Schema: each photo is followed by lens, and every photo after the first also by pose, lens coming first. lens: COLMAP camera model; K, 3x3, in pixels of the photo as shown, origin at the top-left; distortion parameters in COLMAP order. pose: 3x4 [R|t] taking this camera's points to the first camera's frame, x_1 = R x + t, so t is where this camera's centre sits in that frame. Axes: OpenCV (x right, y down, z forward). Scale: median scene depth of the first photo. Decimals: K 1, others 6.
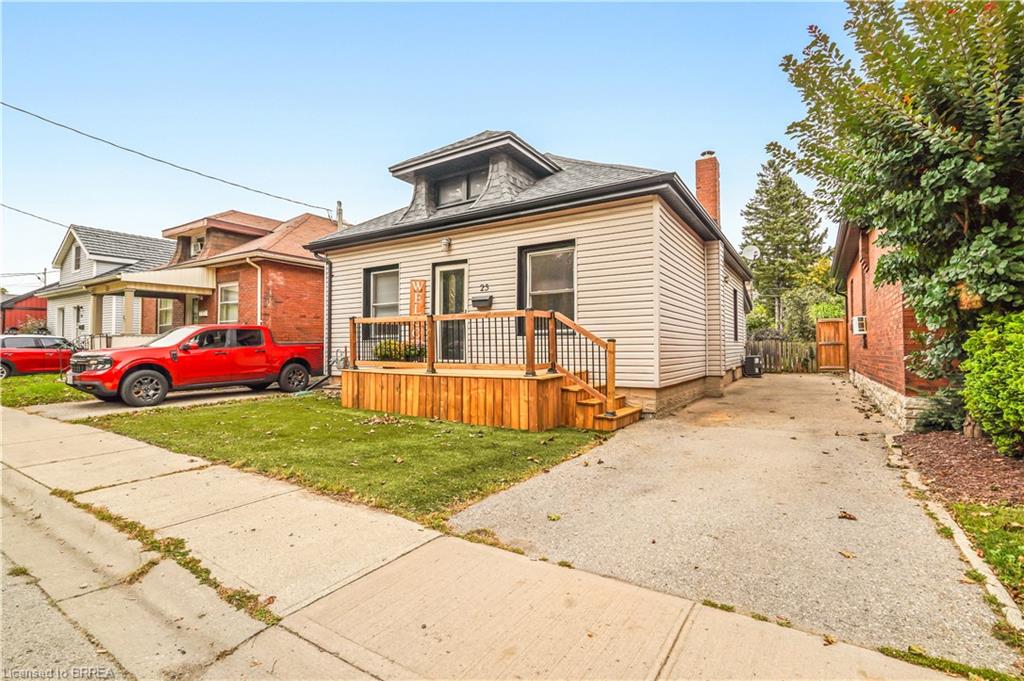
lens RADIAL K [[465.5, 0, 512.0], [0, 465.5, 340.5], [0, 0, 1]] dist [0.000550, 0.000019]
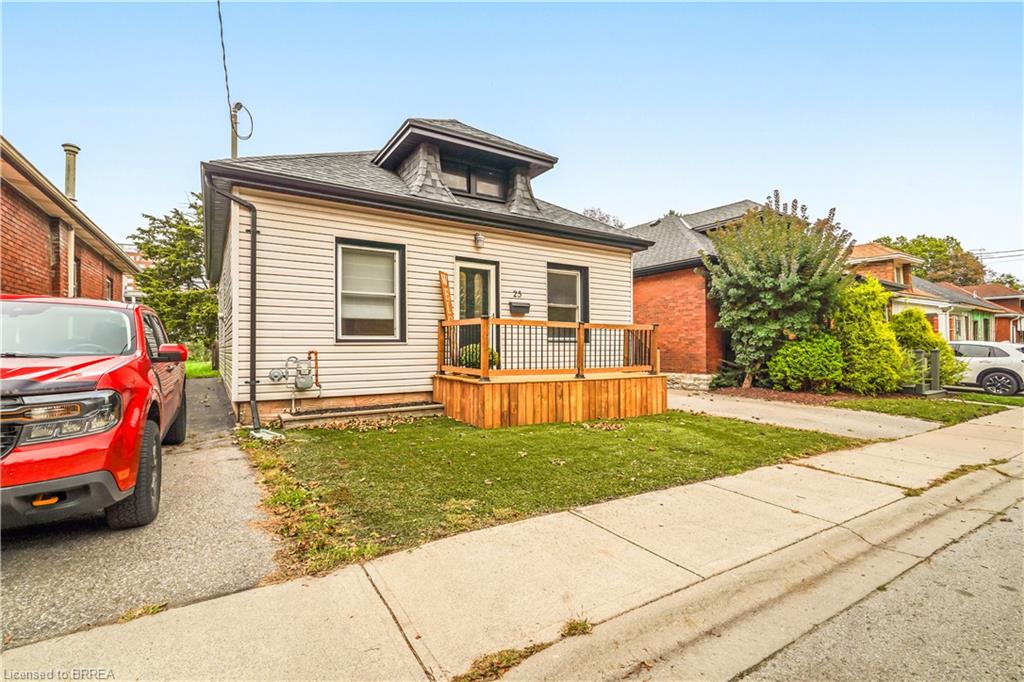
lens RADIAL K [[465.5, 0, 512.0], [0, 465.5, 341.0], [0, 0, 1]] dist [0.000550, 0.000019]
pose [[0.425378, 0.018001, 0.904837, -1.017690], [-0.012991, 0.999821, -0.013784, 0.003283], [-0.904923, -0.005892, 0.425535, 0.597024]]
